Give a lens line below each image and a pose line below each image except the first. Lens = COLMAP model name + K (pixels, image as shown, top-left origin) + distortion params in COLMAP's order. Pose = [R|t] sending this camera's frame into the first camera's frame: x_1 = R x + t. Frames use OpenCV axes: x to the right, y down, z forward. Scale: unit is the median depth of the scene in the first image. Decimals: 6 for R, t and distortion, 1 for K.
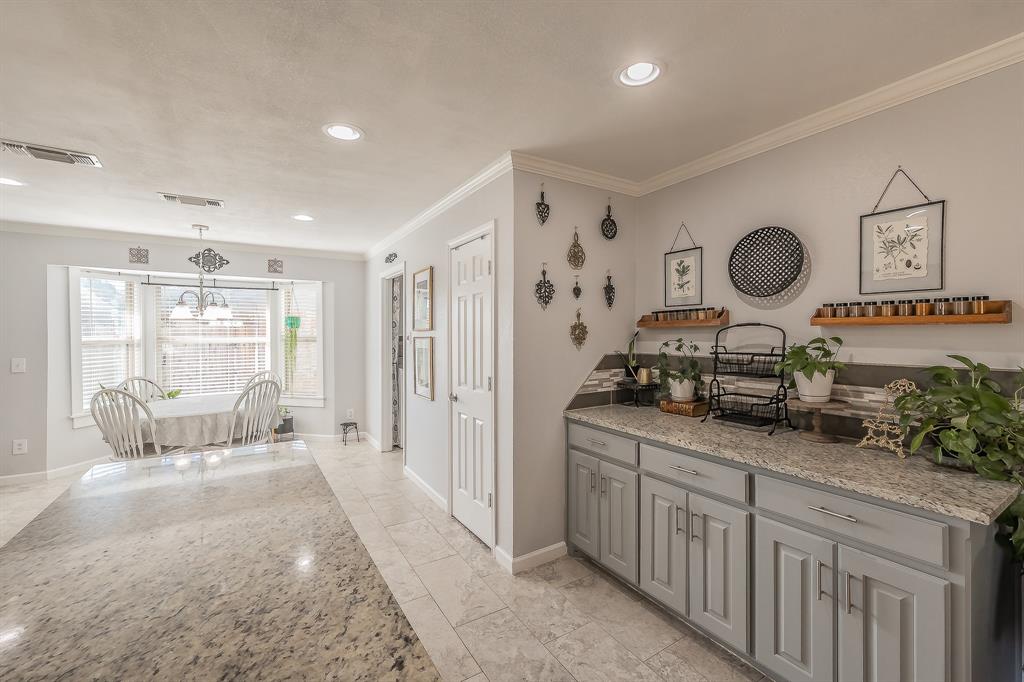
lens RADIAL K [[419.3, 0, 507.9], [0, 419.3, 337.2], [0, 0, 1]] dist [0.000825, 0.000062]
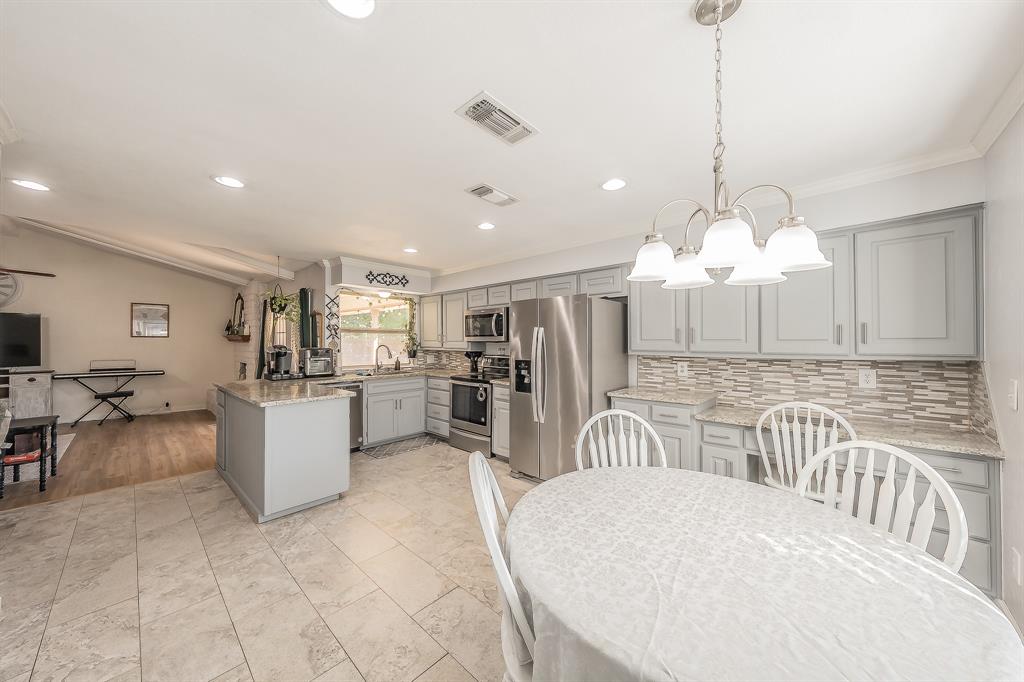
lens RADIAL K [[356.9, 0, 511.2], [0, 356.9, 338.7], [0, 0, 1]] dist [-0.000999, 0.000073]
pose [[-0.963451, 0.001025, -0.267882, -0.626482], [0.001605, 0.999997, -0.001945, 0.005069], [0.267879, -0.002304, -0.963450, 1.541689]]
